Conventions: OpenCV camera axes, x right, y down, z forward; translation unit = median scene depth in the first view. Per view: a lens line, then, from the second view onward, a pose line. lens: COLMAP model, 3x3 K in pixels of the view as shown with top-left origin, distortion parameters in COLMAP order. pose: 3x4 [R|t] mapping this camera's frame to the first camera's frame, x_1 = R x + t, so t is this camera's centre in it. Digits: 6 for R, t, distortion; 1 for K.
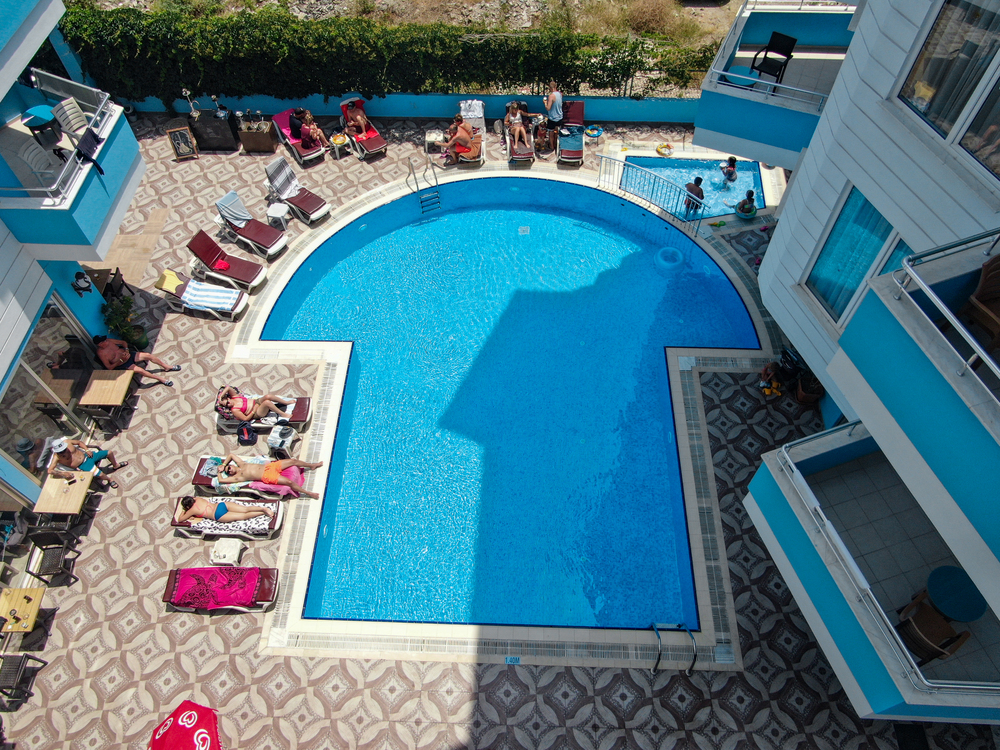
lens RADIAL K [[725.1, 0, 500.3], [0, 725.1, 375.6], [0, 0, 1]] dist [-0.006373, -0.002148]
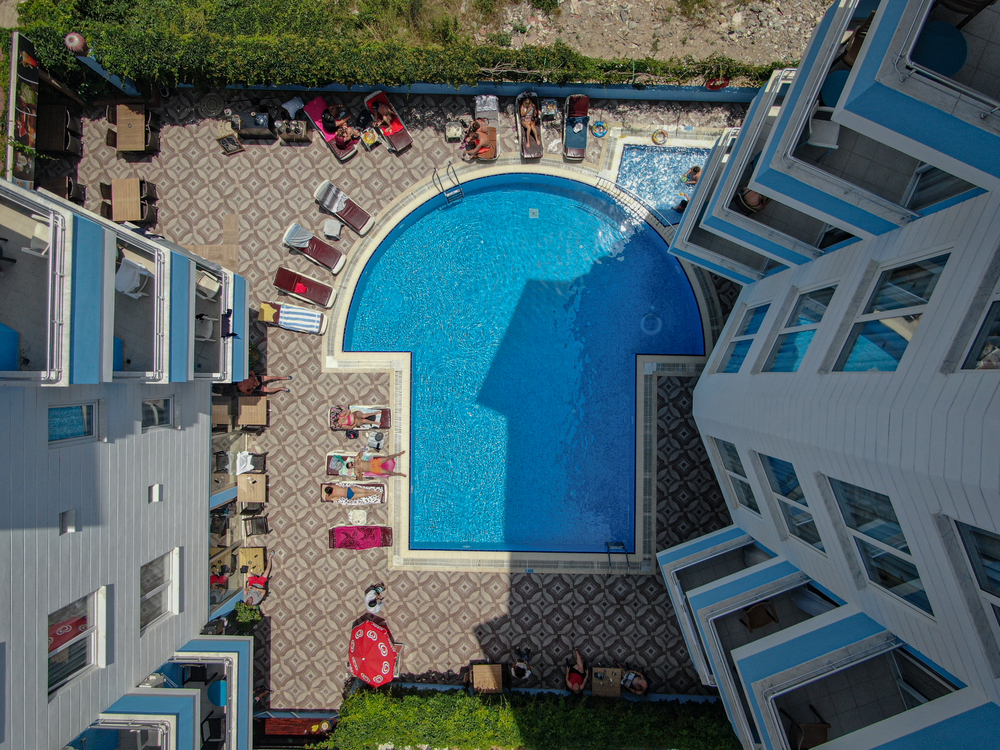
lens RADIAL K [[725.1, 0, 500.5], [0, 725.1, 371.9], [0, 0, 1]] dist [-0.006373, -0.002148]
pose [[0.999738, -0.022828, 0.001628, -0.039292], [0.017827, 0.821368, 0.570119, -0.871893], [-0.014352, -0.569941, 0.821560, -0.171505]]
